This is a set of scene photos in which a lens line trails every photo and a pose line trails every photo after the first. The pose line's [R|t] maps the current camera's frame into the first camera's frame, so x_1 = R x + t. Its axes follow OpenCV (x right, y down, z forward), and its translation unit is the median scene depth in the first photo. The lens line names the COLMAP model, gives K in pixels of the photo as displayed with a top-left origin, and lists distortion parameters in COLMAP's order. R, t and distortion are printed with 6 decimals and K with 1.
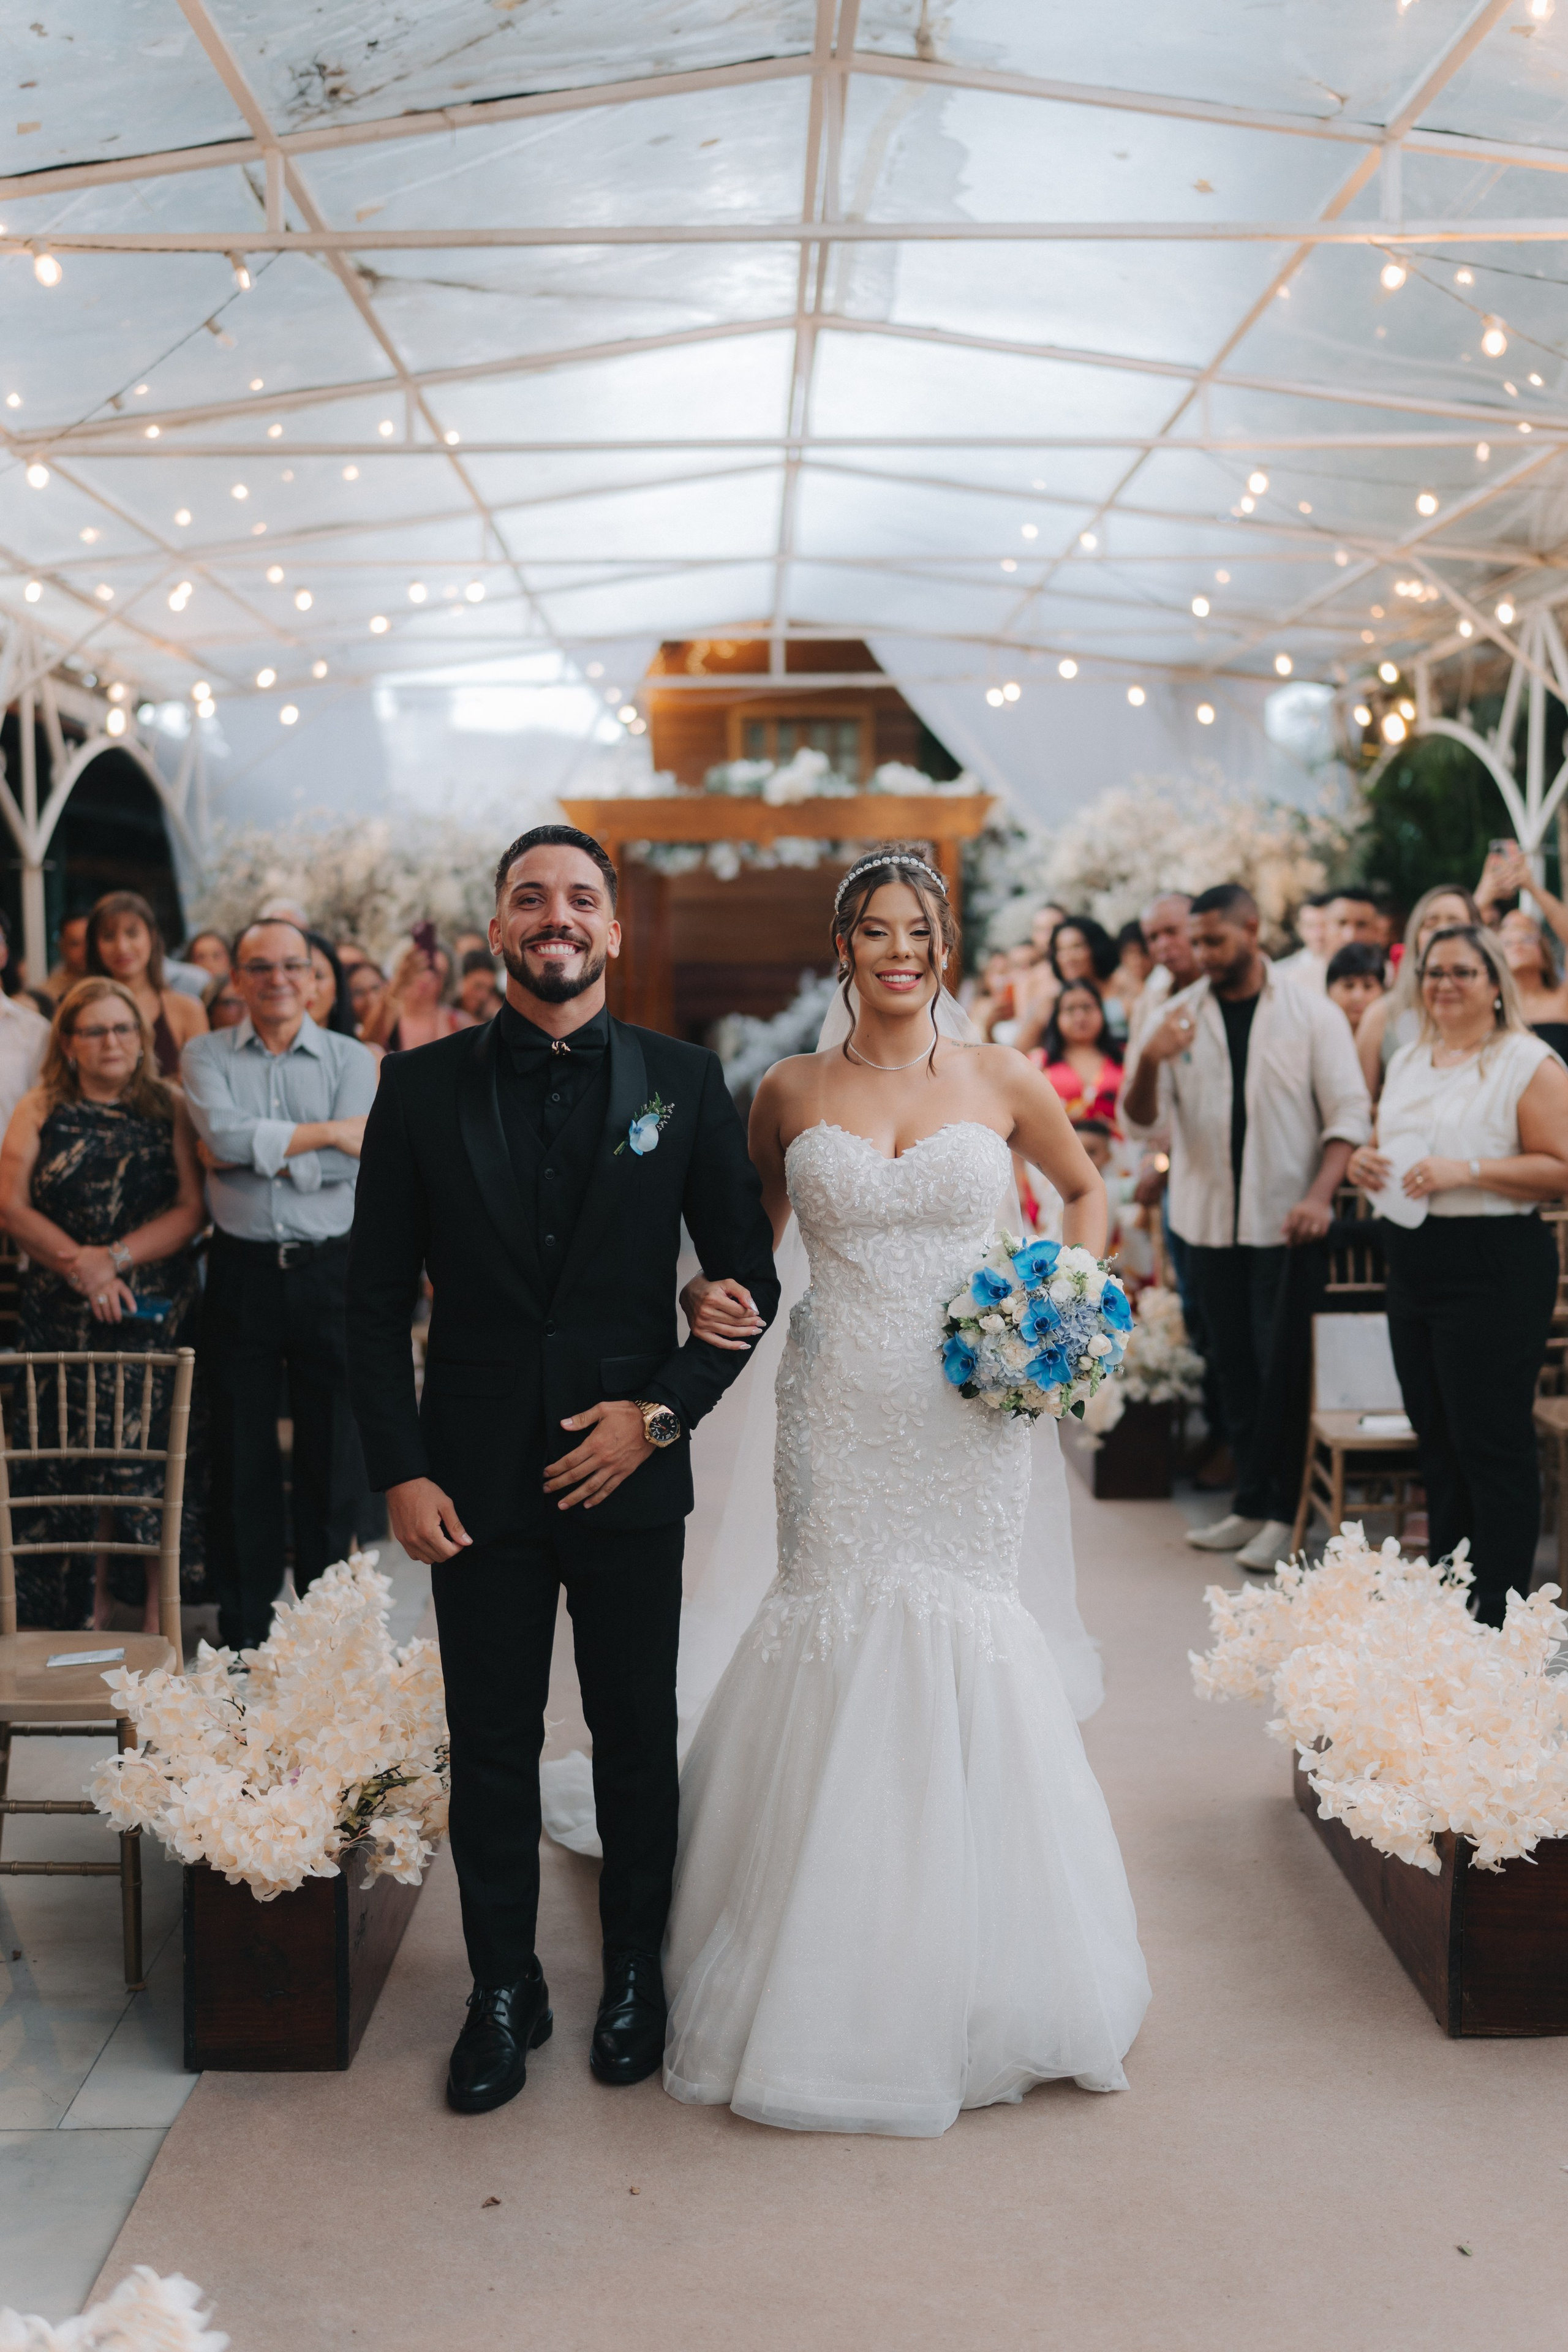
lens RADIAL K [[2364.7, 0, 781.0], [0, 2364.7, 1160.7], [0, 0, 1]] dist [-0.004449, 0.024629]
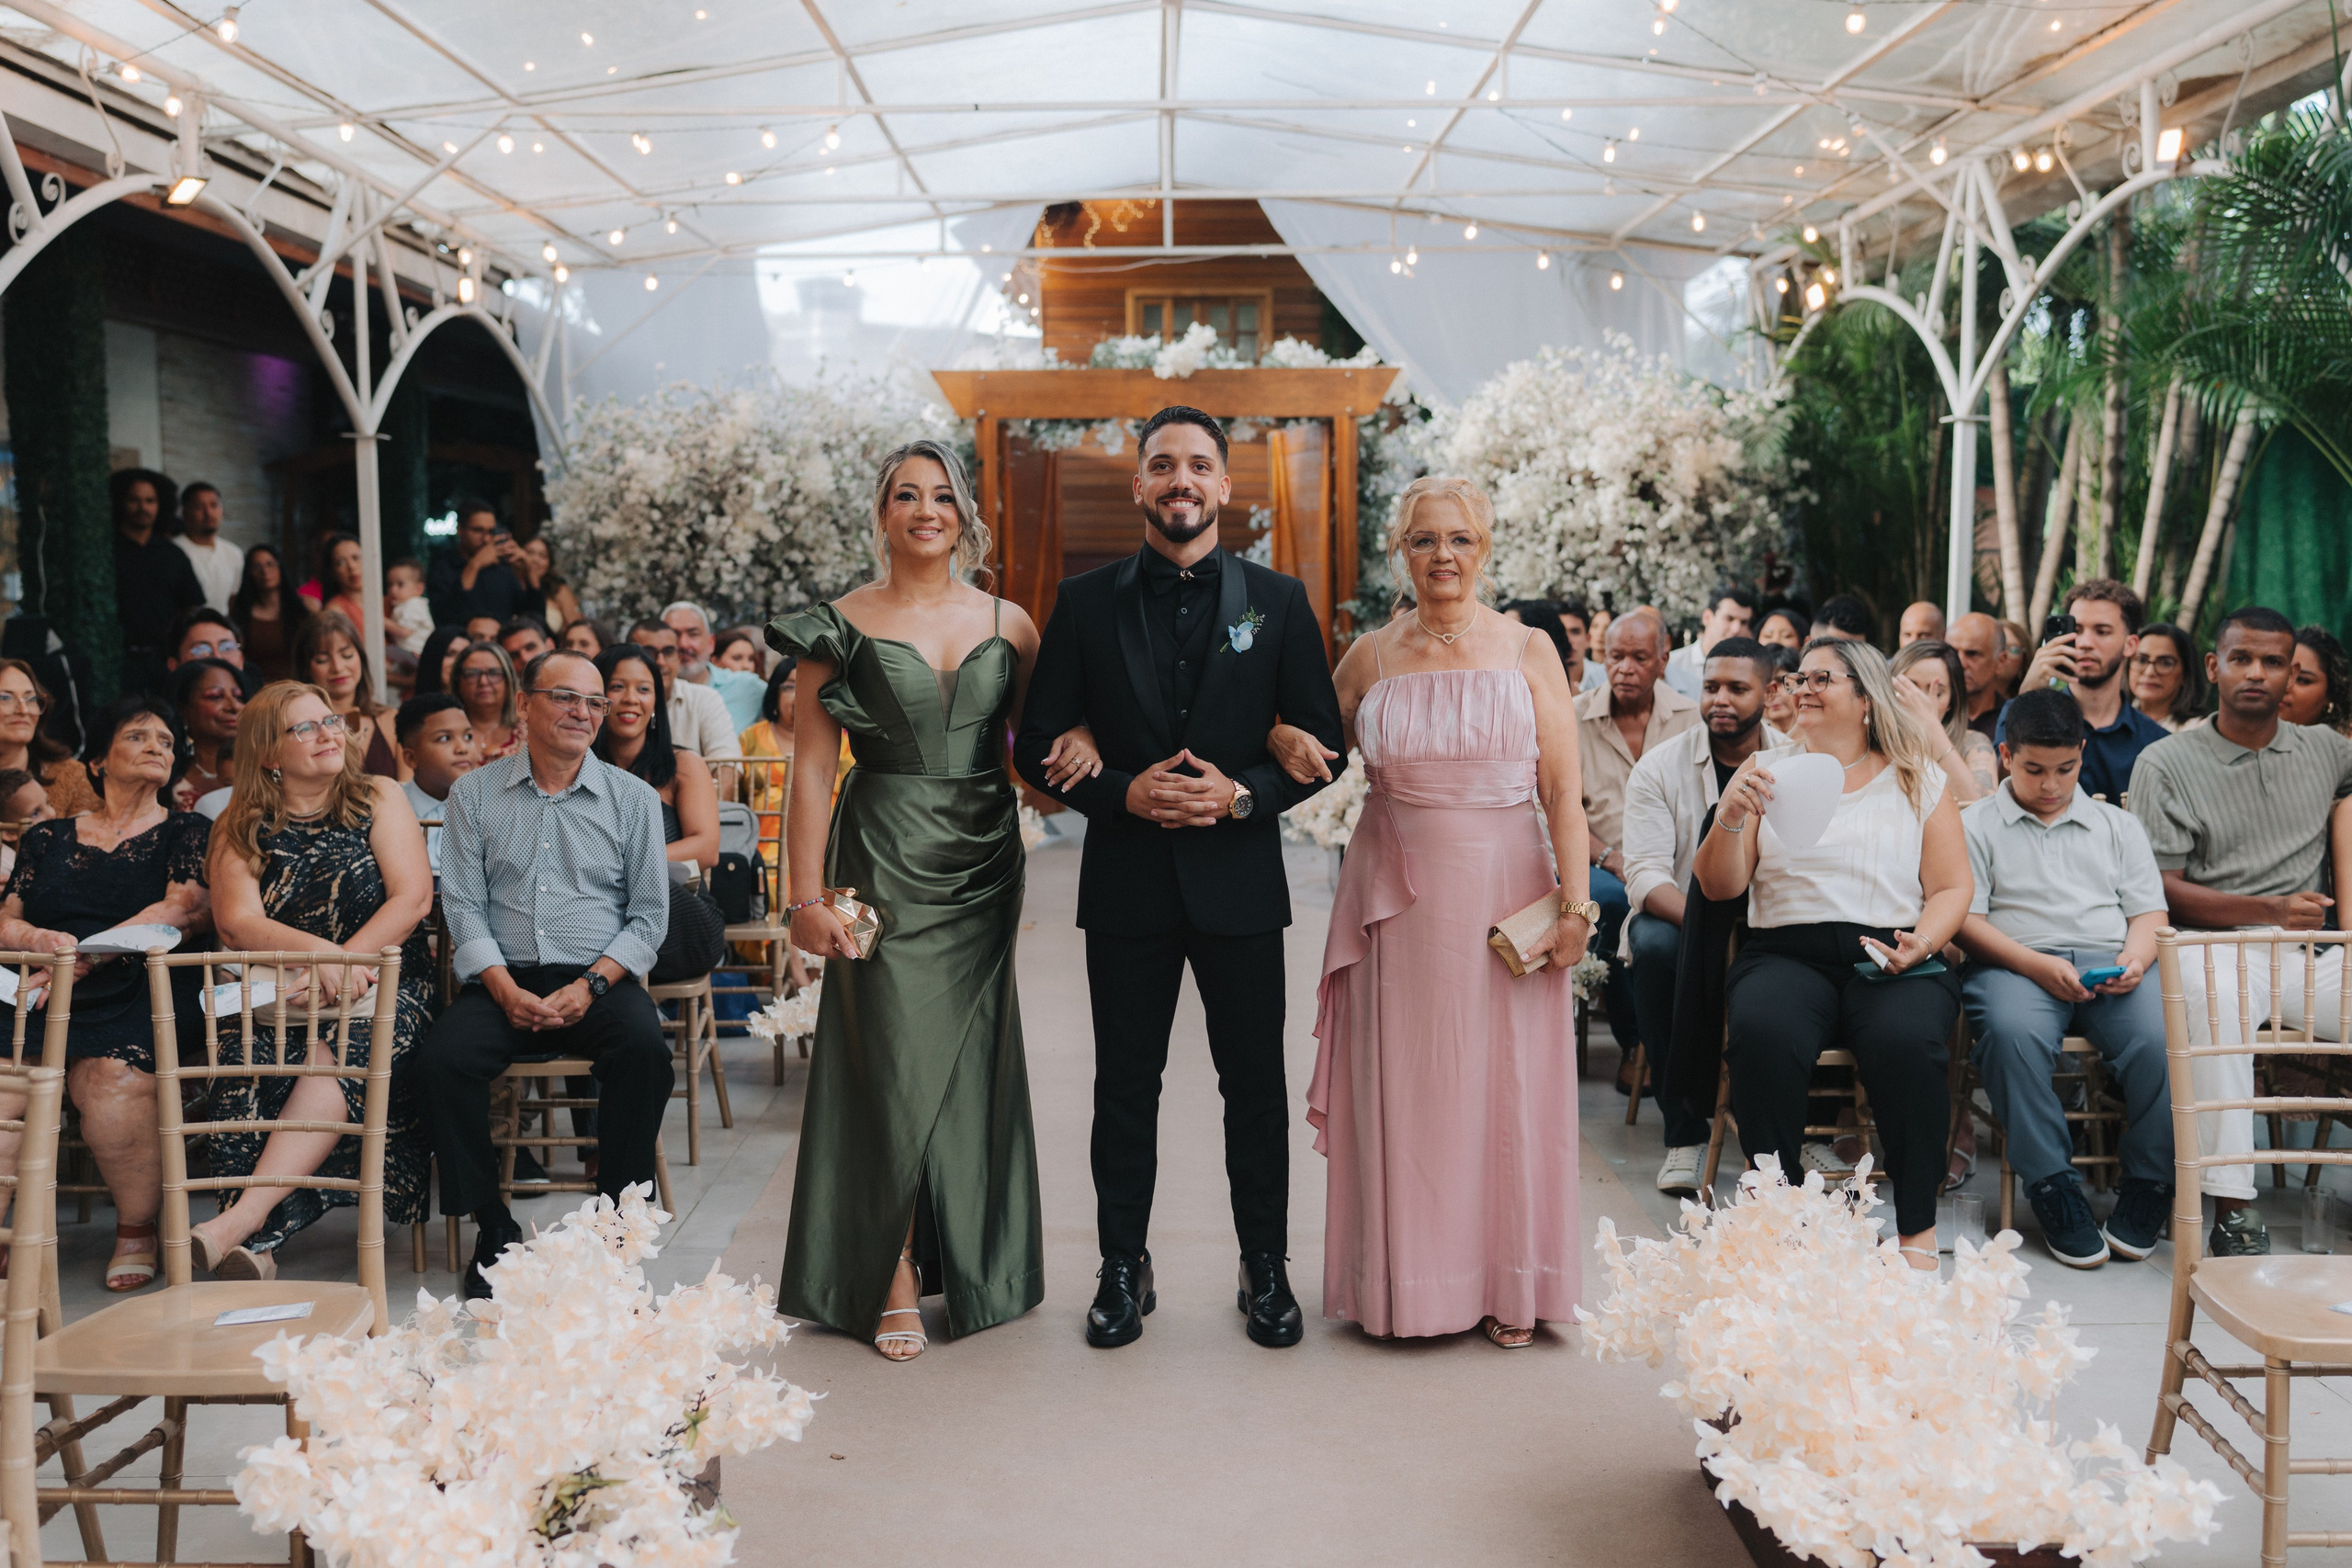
lens RADIAL K [[2364.5, 0, 1176.0], [0, 2364.5, 784.0], [0, 0, 1]] dist [-0.004449, 0.024629]
pose [[0.999960, 0.000778, -0.008936, 0.023784], [-0.000701, 0.999963, 0.008616, 0.008738], [0.008942, -0.008610, 0.999923, 0.100044]]
